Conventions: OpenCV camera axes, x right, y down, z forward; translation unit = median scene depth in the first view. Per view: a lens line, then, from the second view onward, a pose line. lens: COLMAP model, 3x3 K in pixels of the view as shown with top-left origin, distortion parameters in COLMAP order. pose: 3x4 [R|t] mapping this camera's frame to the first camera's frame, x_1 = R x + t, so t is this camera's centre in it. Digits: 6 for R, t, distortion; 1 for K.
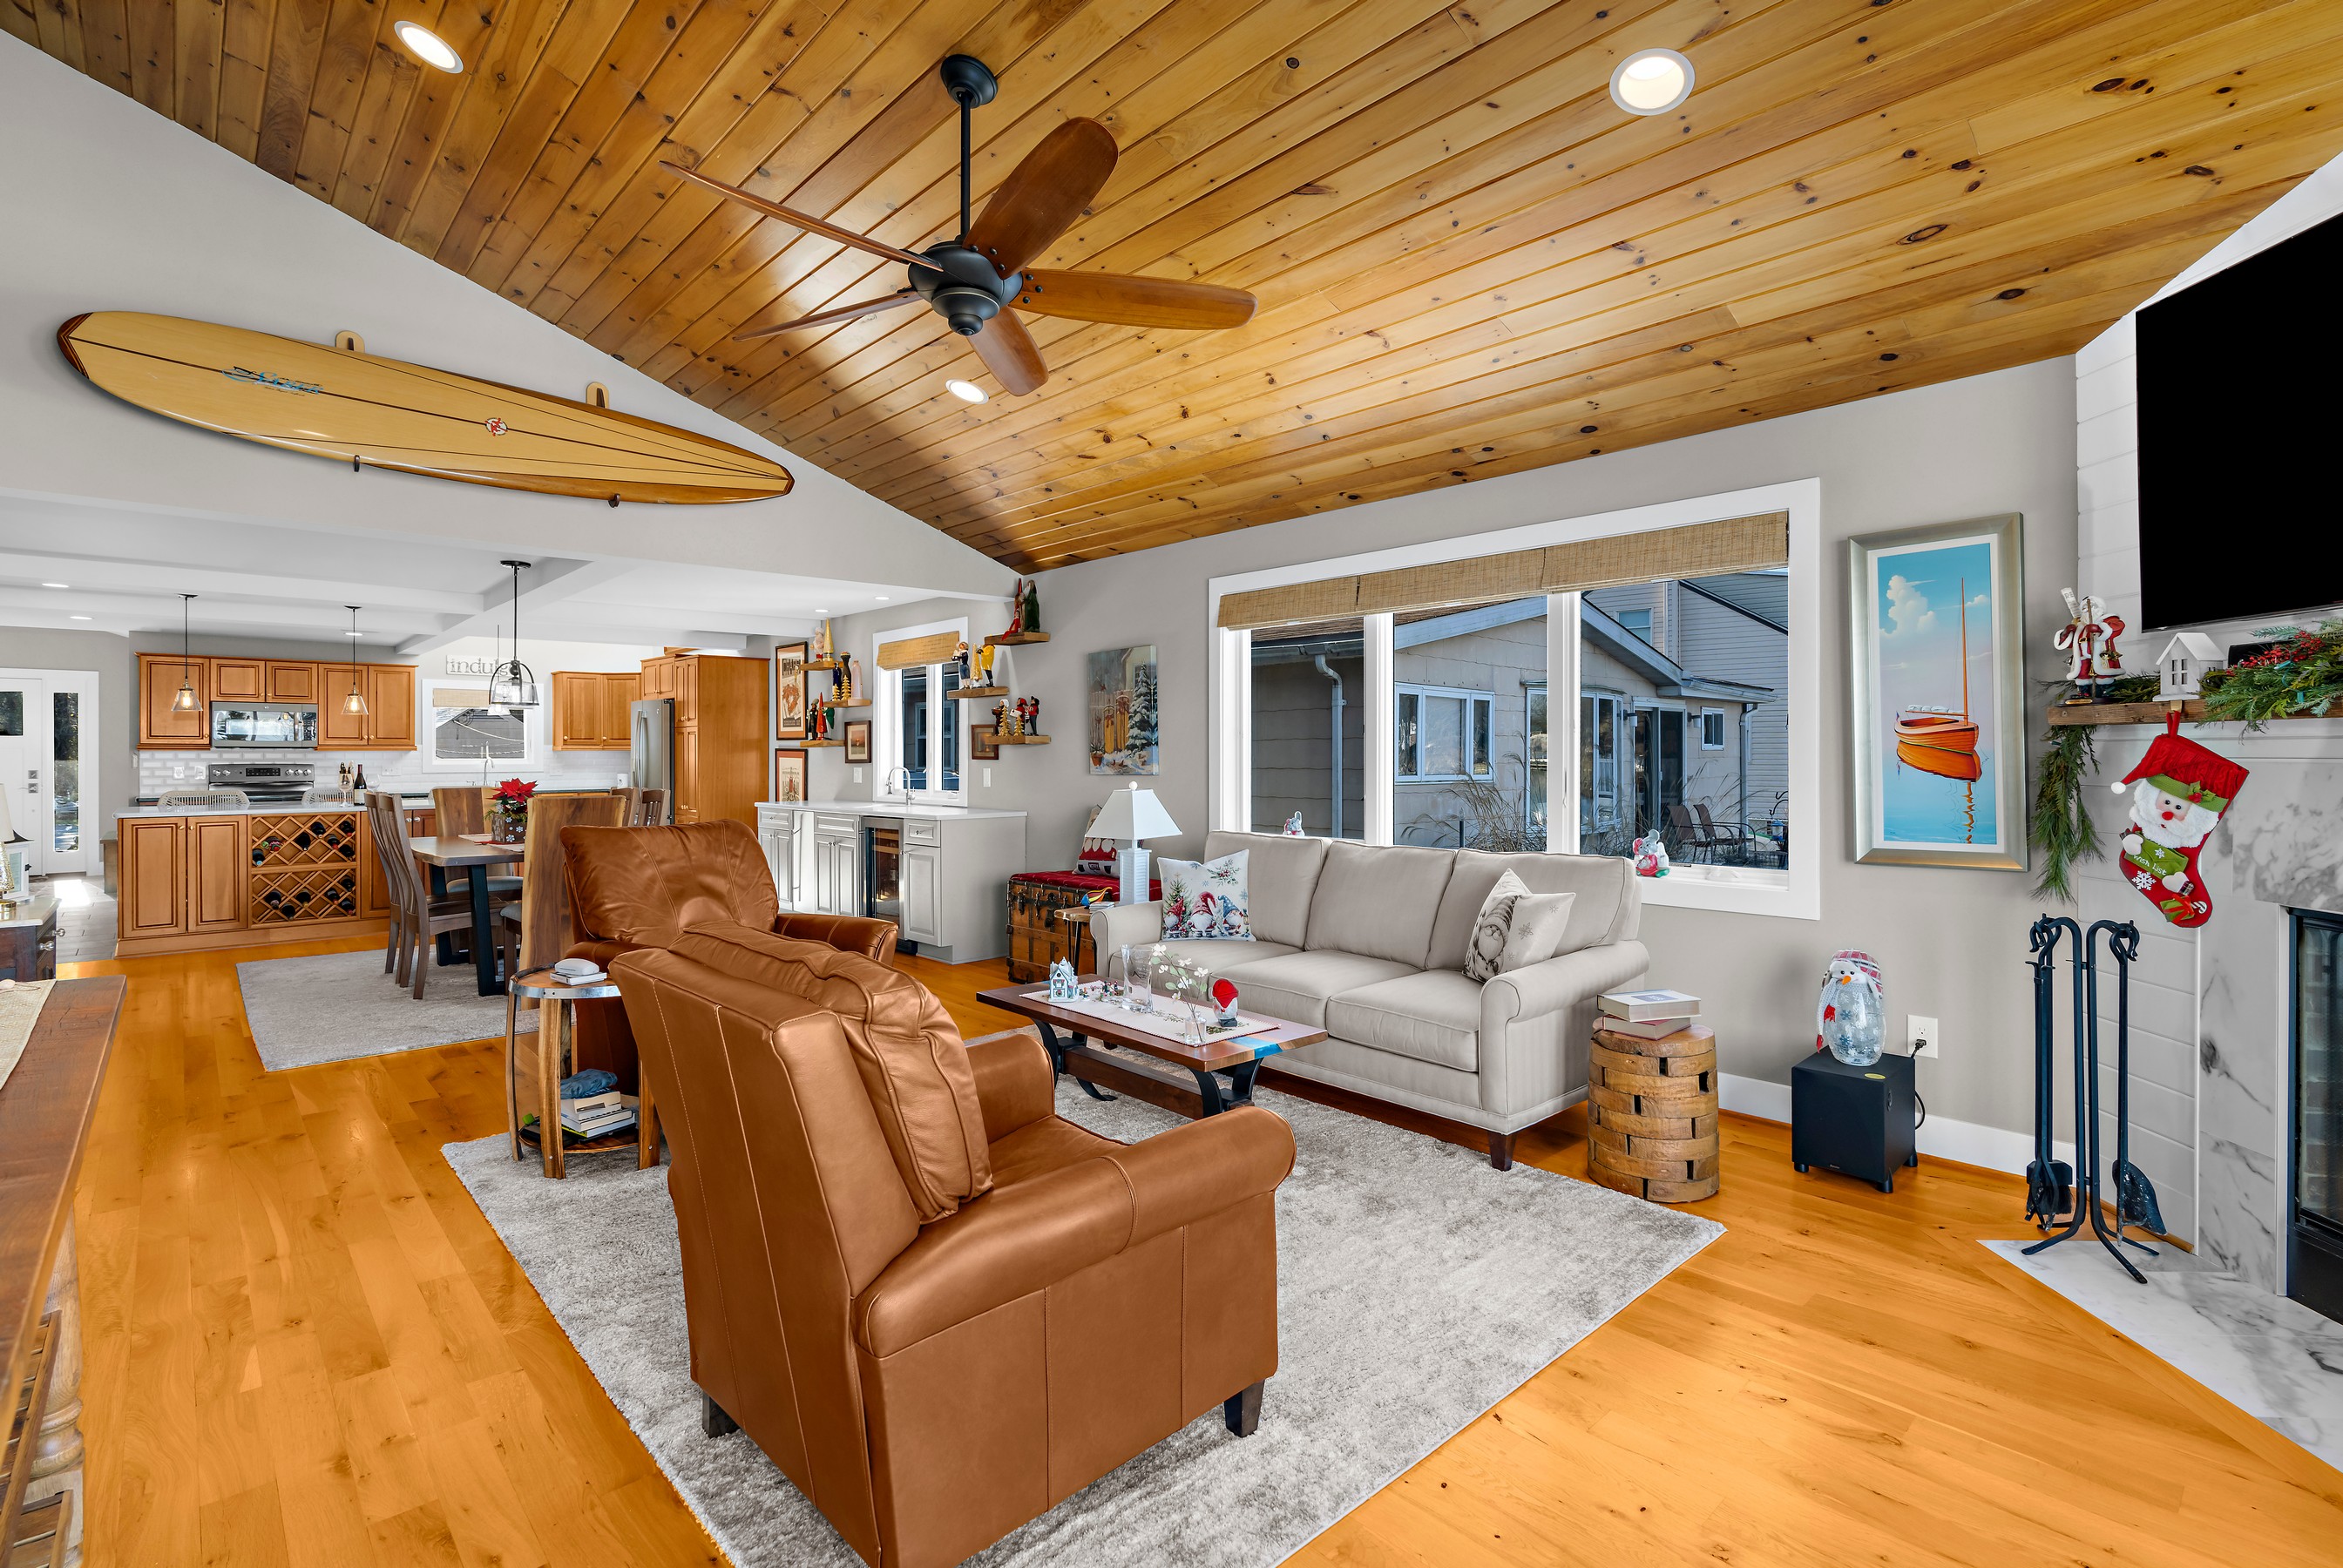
lens RADIAL K [[1092.3, 0, 1164.7], [0, 1092.3, 755.2], [0, 0, 1]] dist [-0.005799, 0.000317]
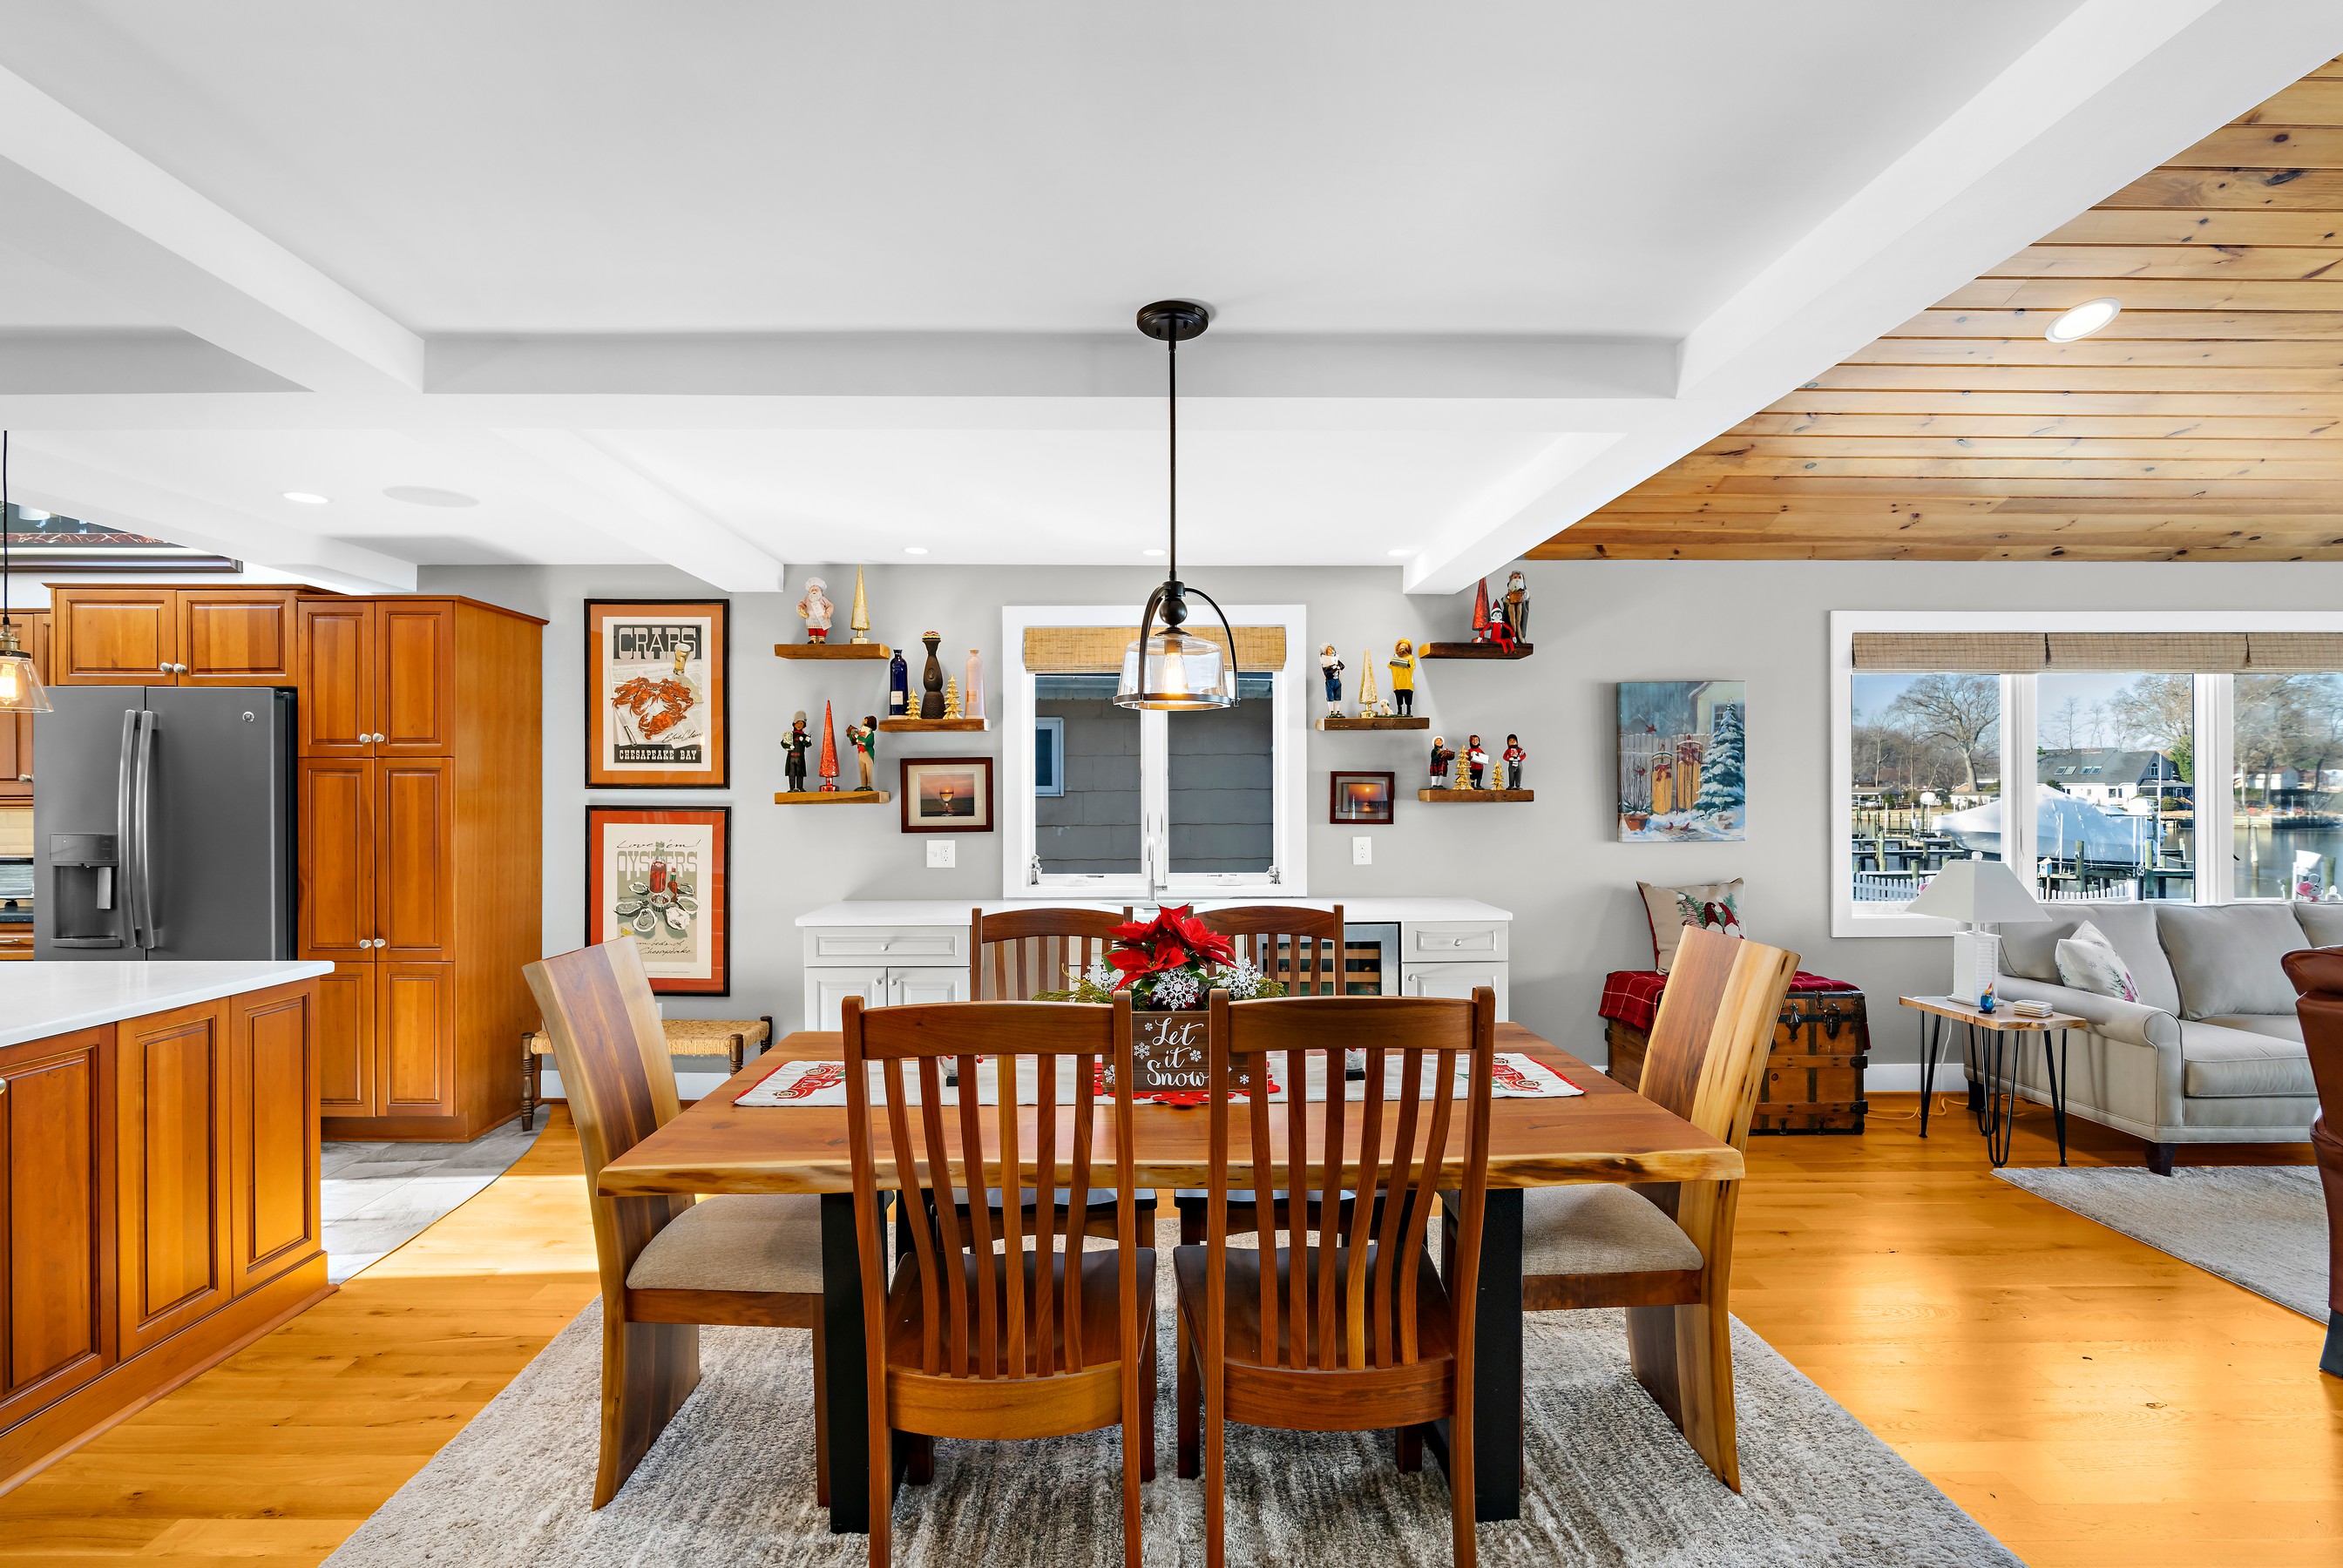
lens RADIAL K [[1091.0, 0, 1148.2], [0, 1091.0, 795.1], [0, 0, 1]] dist [-0.009859, -0.000009]
pose [[0.663498, -0.000286, 0.748178, -0.879815], [0.001841, 0.999998, -0.001251, -0.015278], [-0.748176, 0.002208, 0.663496, 0.773515]]
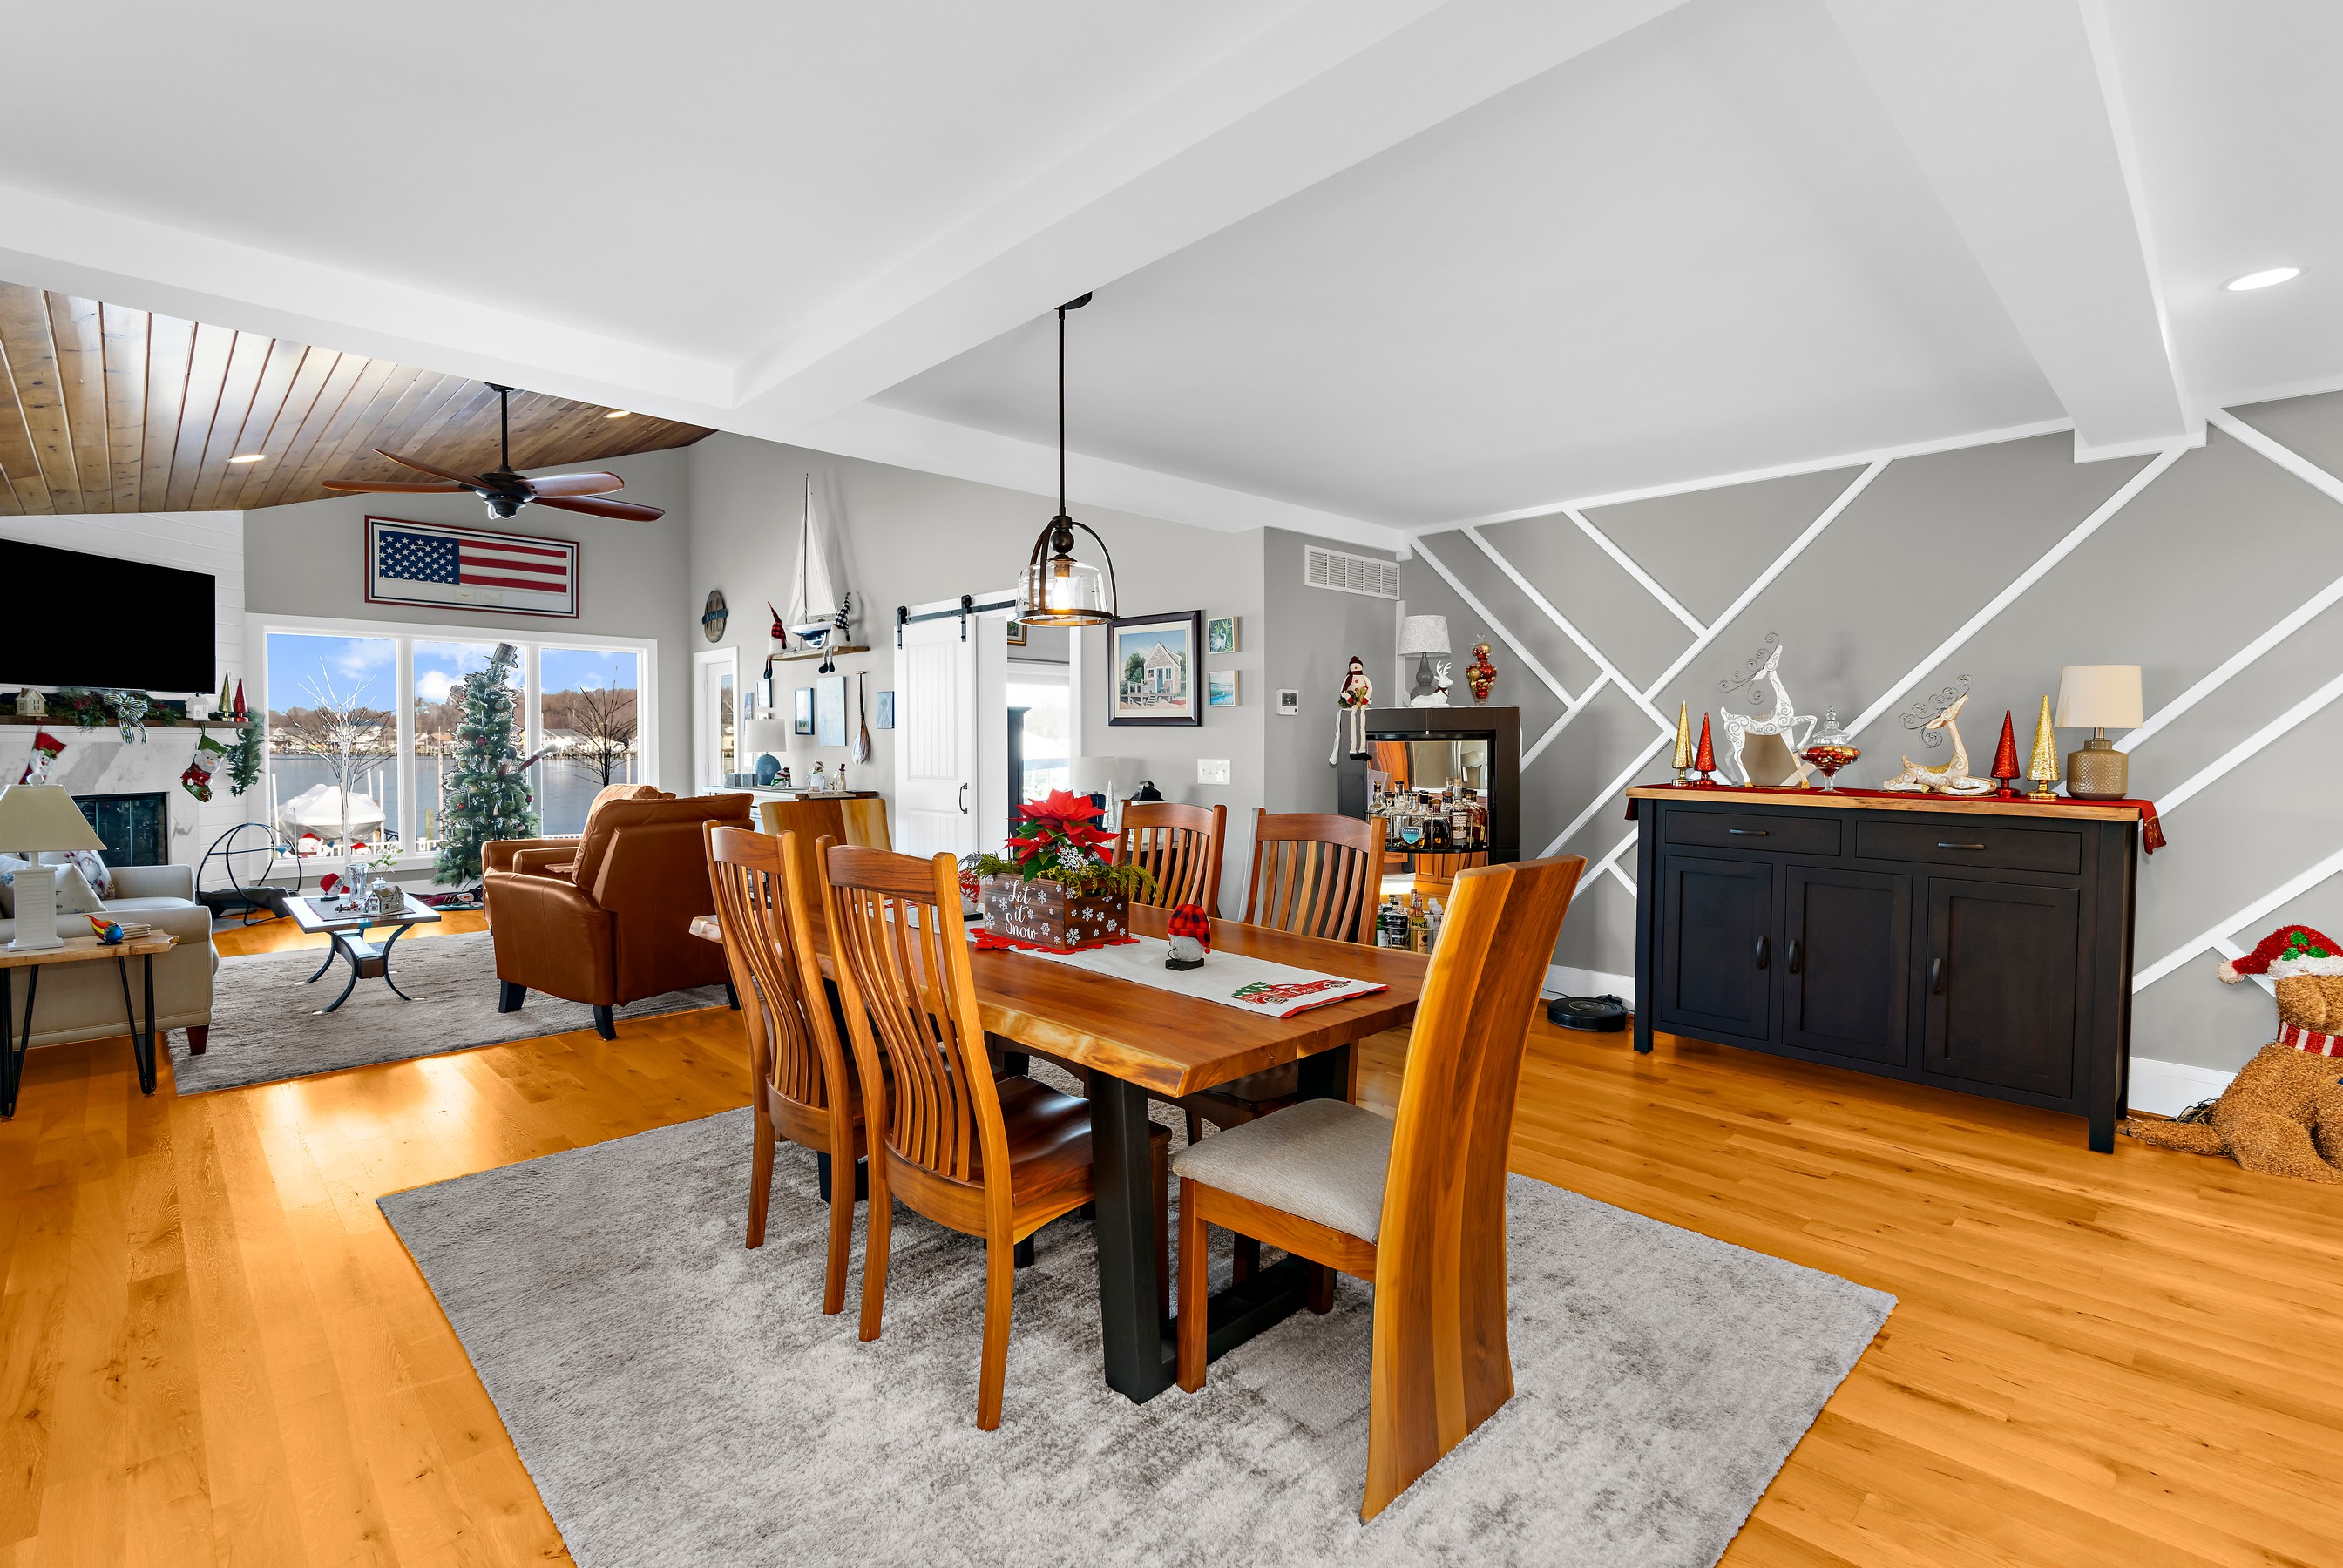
lens RADIAL K [[1069.4, 0, 1152.0], [0, 1069.4, 784.6], [0, 0, 1]] dist [-0.006832, 0.000960]
pose [[-0.999741, -0.000263, -0.022744, -0.624050], [-0.001170, 0.999204, 0.039871, 0.001998], [0.022715, 0.039887, -0.998946, 1.436734]]
